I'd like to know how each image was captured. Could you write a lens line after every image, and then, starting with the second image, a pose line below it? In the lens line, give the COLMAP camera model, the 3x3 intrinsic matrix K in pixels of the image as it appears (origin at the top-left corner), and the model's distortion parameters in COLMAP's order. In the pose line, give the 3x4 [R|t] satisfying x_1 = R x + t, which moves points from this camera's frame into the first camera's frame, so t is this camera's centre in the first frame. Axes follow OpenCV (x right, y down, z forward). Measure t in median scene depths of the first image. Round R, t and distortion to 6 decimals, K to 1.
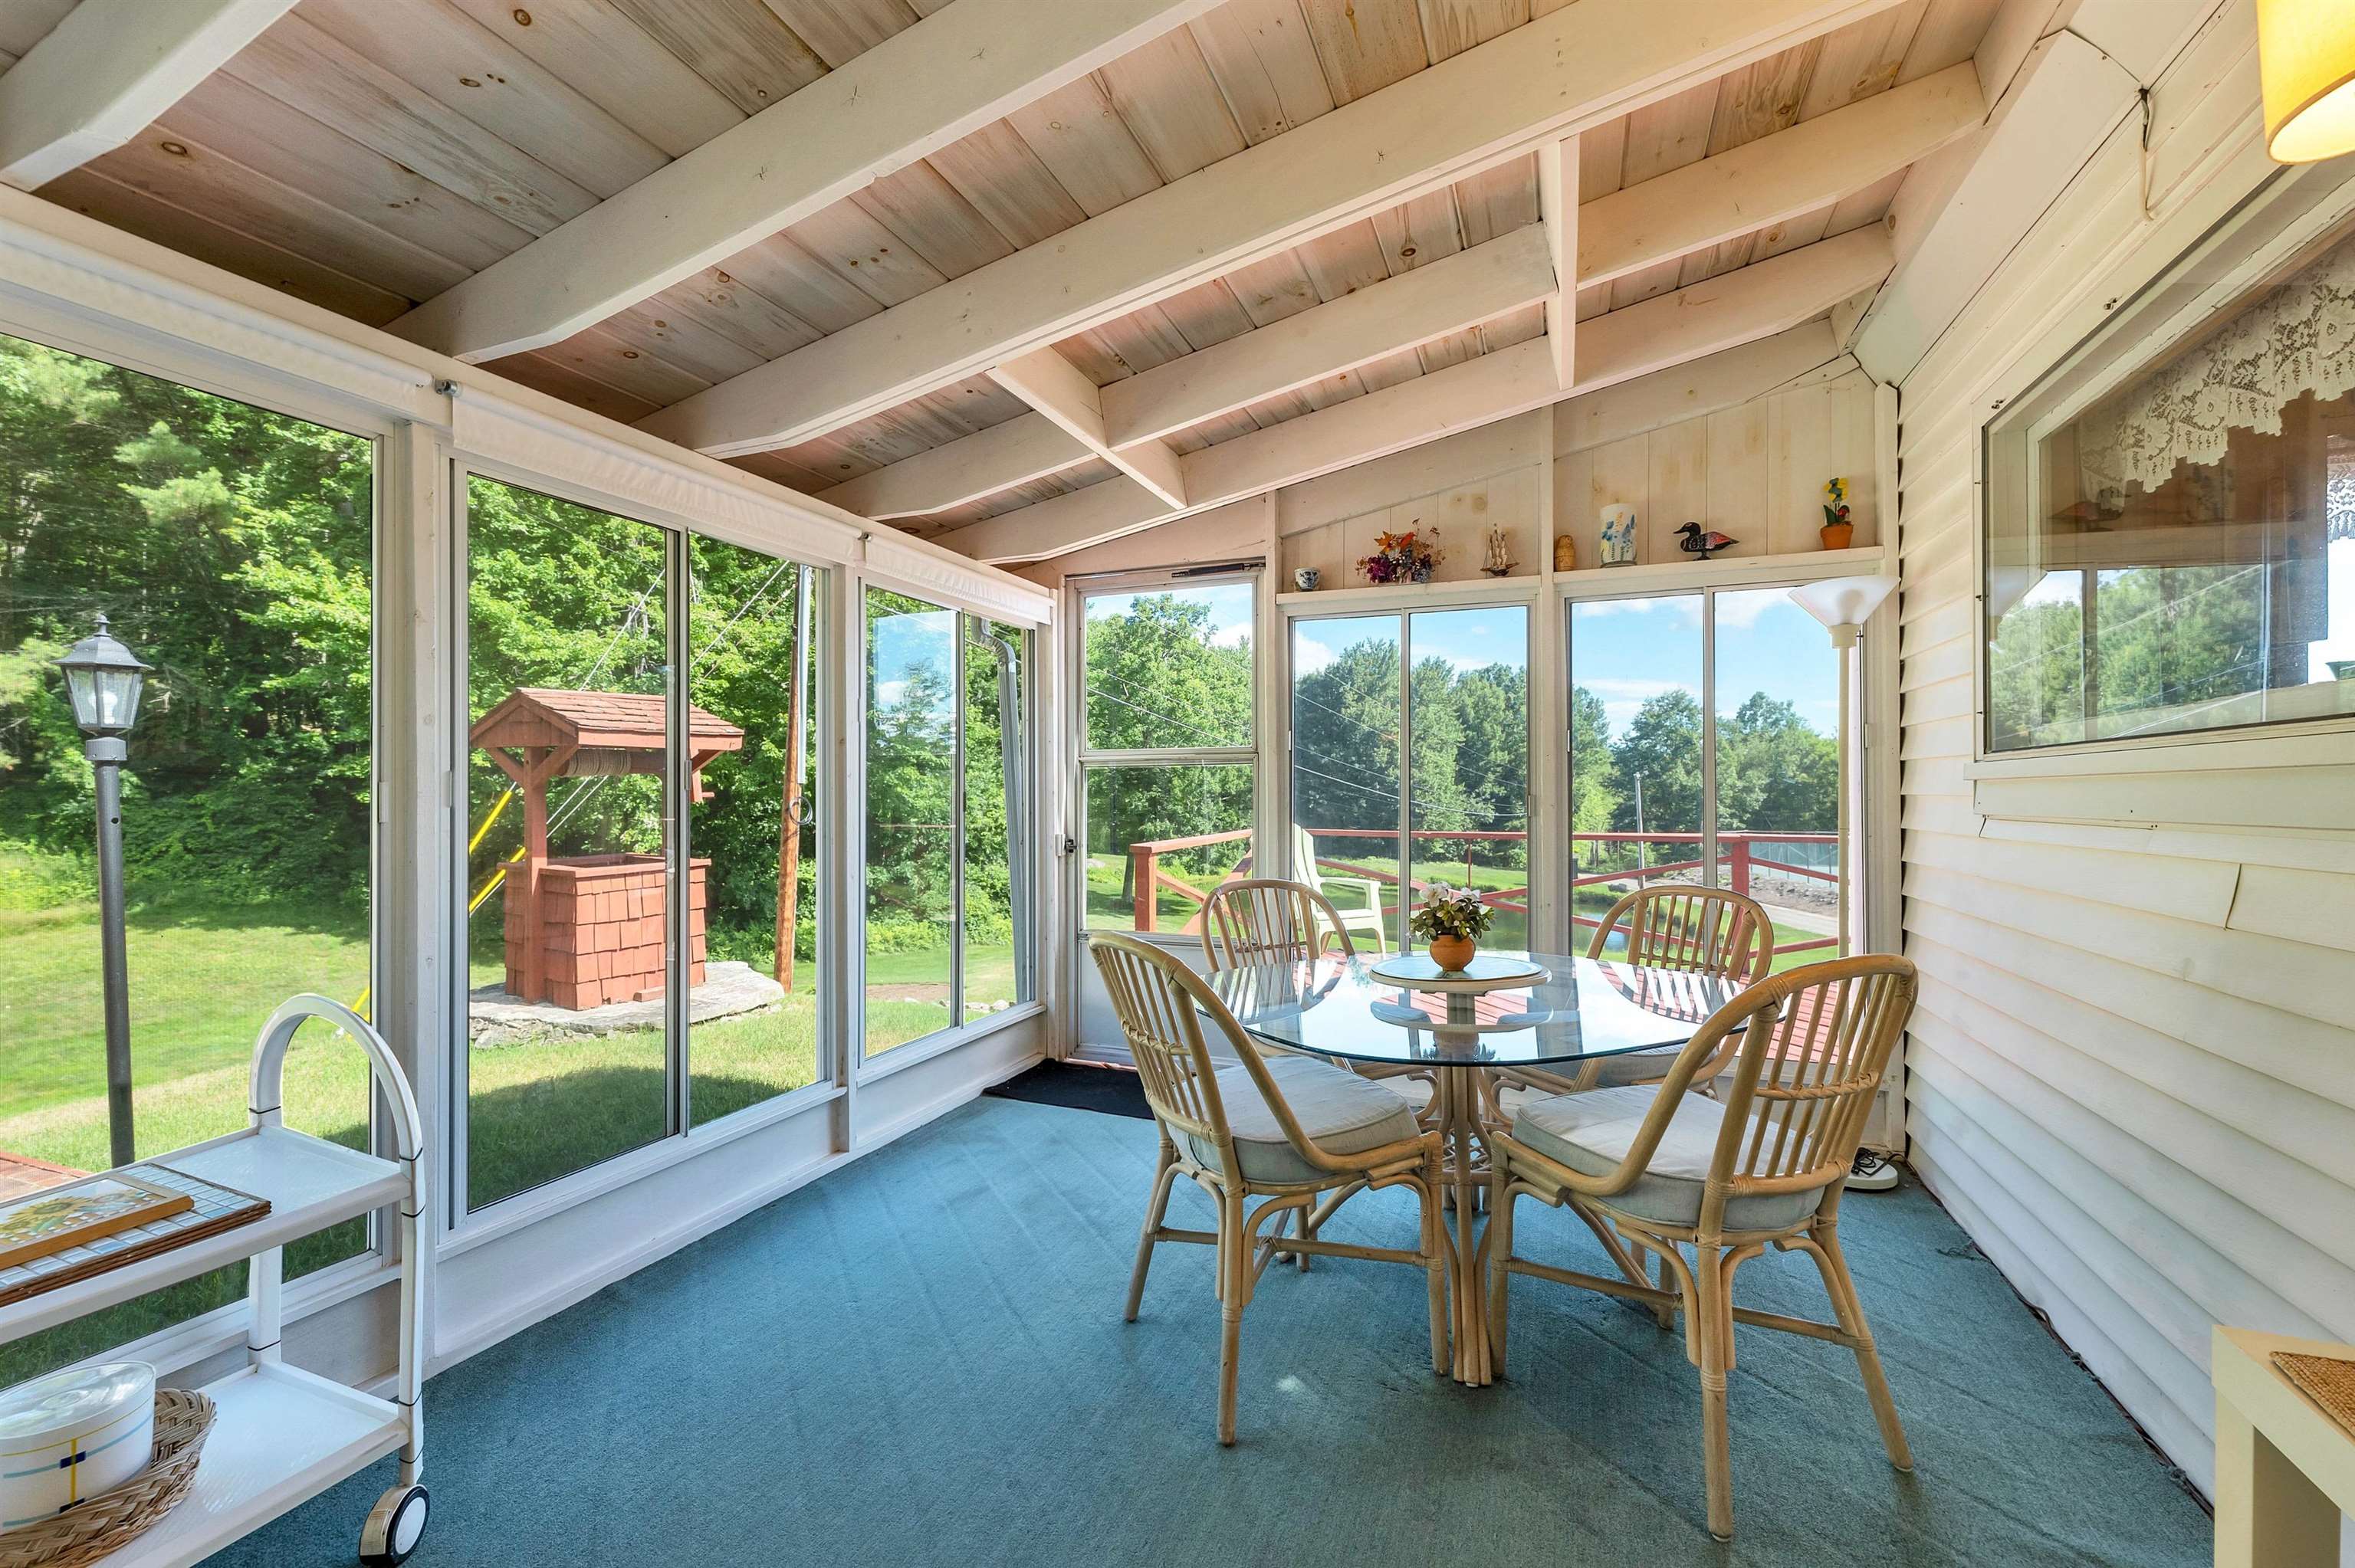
lens RADIAL K [[995.7, 0, 1169.7], [0, 995.7, 792.9], [0, 0, 1]] dist [-0.002503, -0.000254]
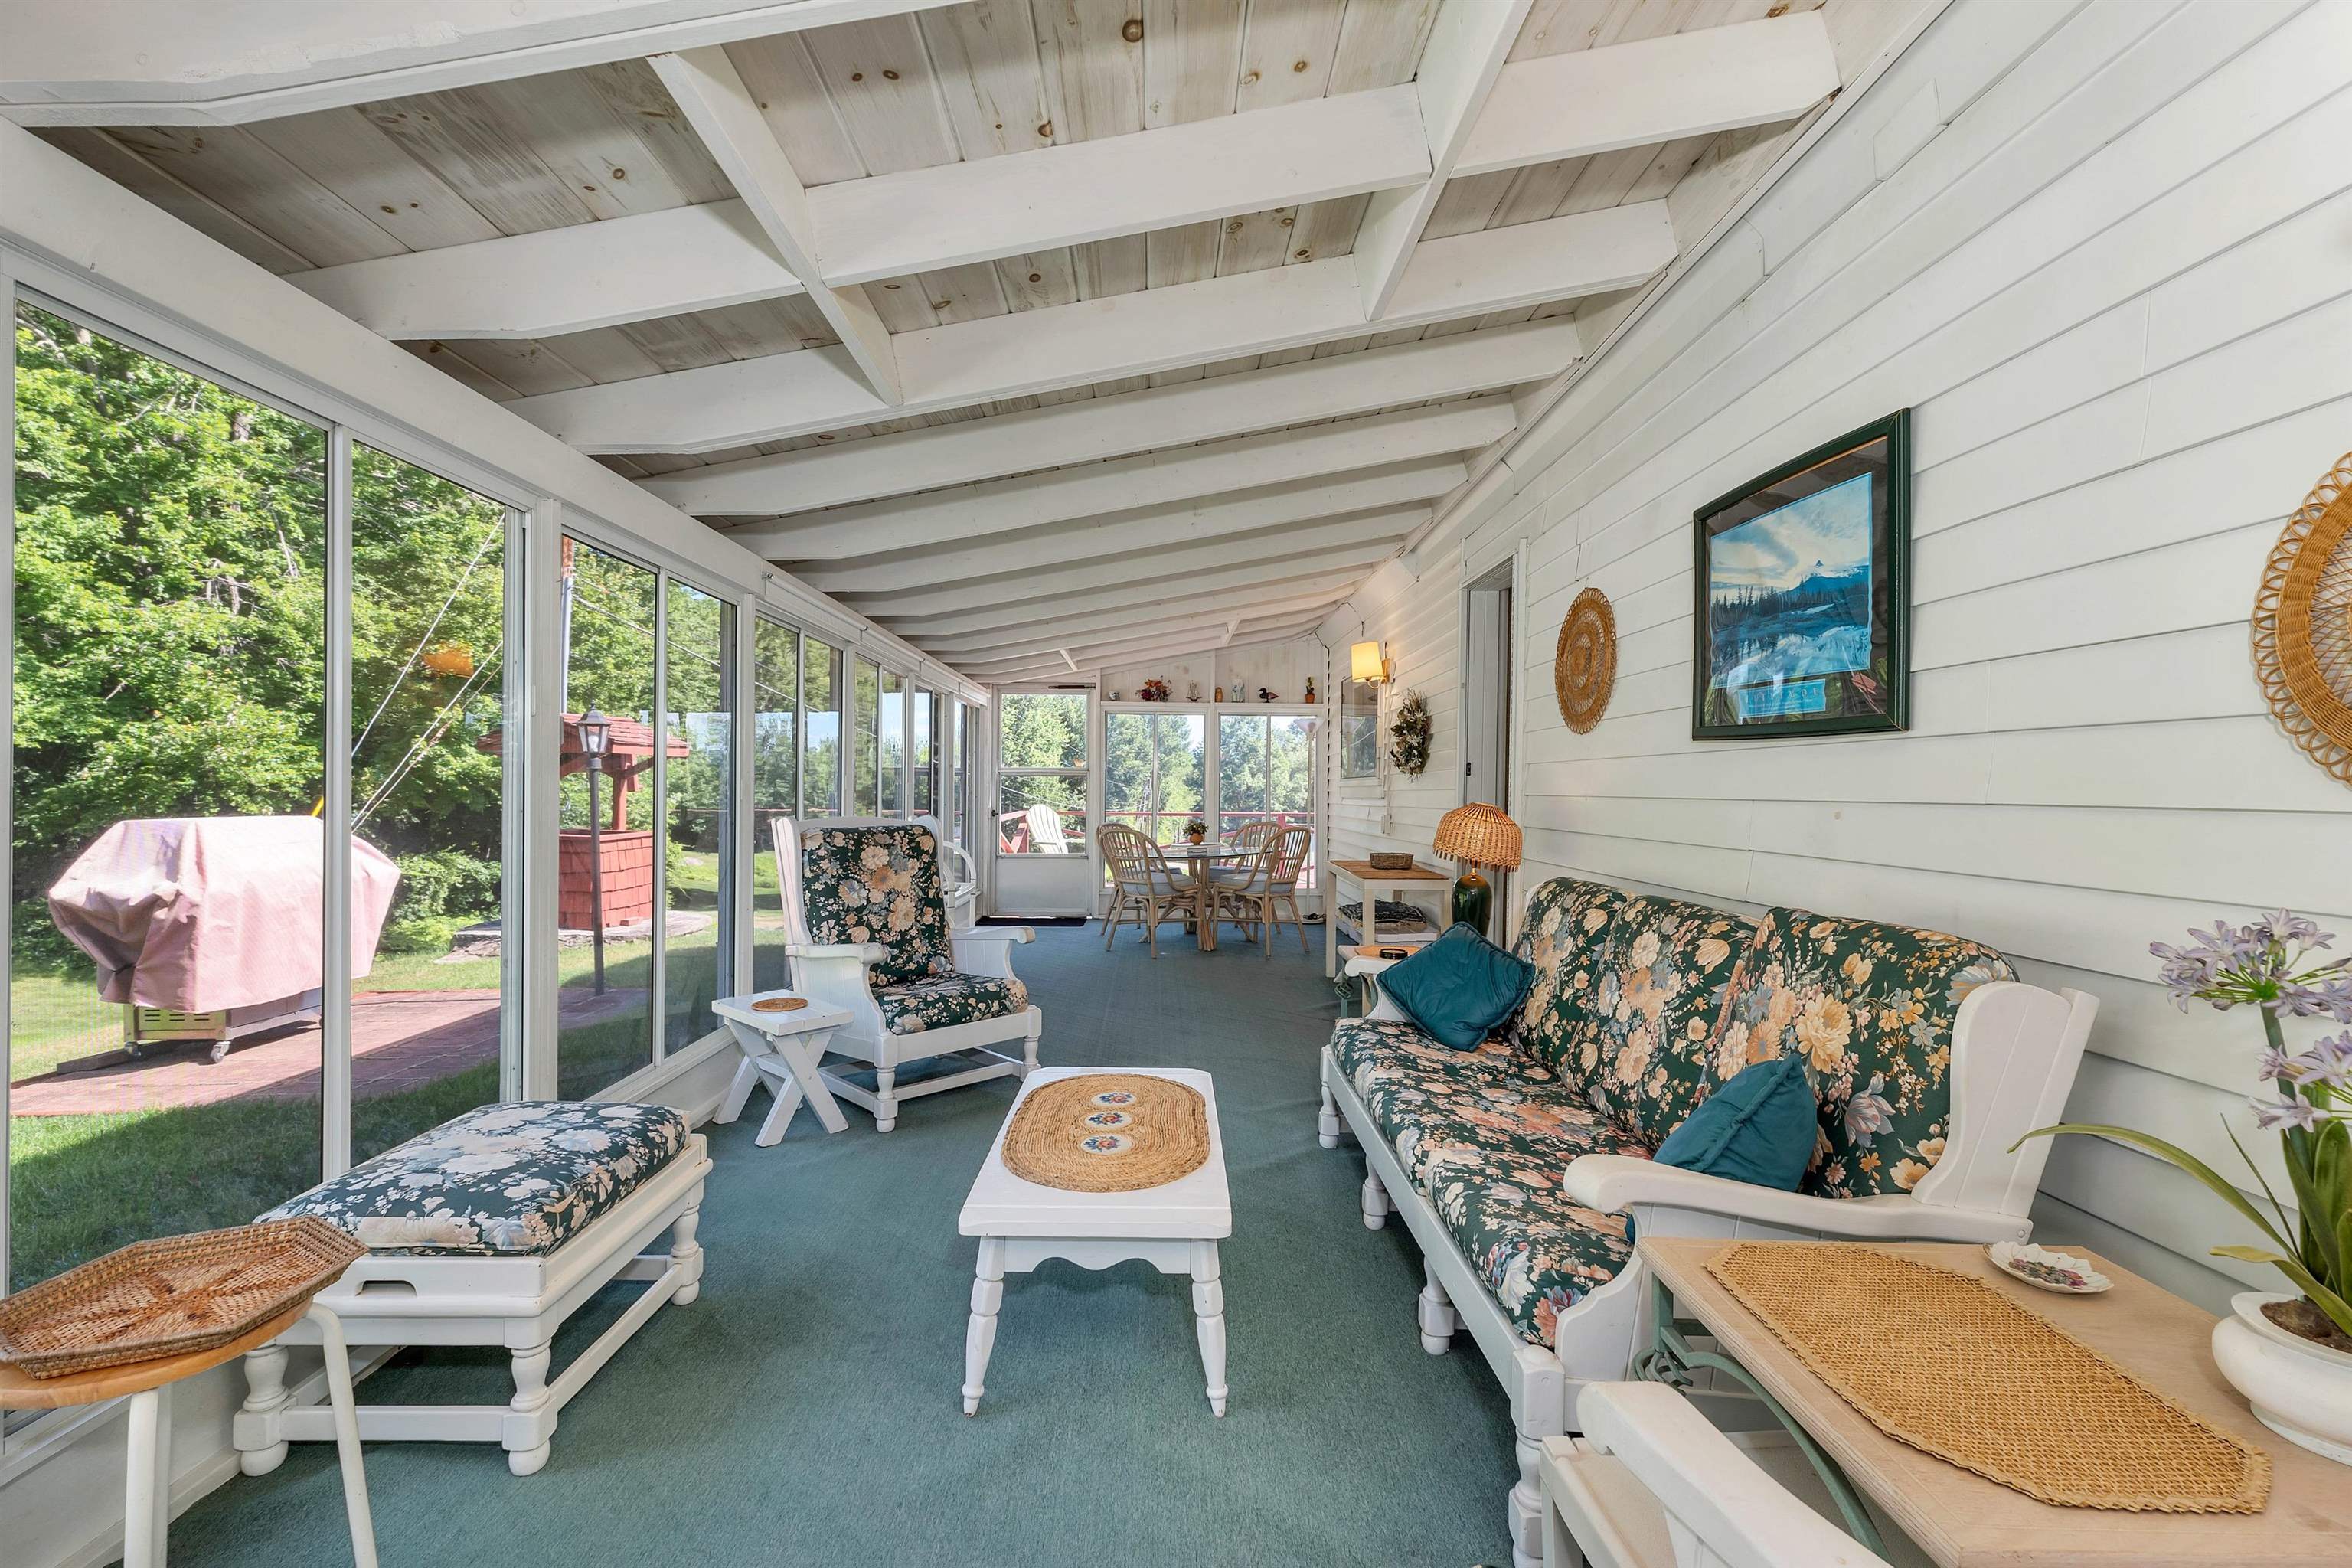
lens RADIAL K [[980.7, 0, 1171.5], [0, 980.7, 802.1], [0, 0, 1]] dist [-0.001176, -0.000376]
pose [[0.921350, 0.004423, 0.388709, -0.374815], [-0.009368, 0.999898, 0.010827, 0.002664], [-0.388621, -0.013617, 0.921297, -0.689415]]
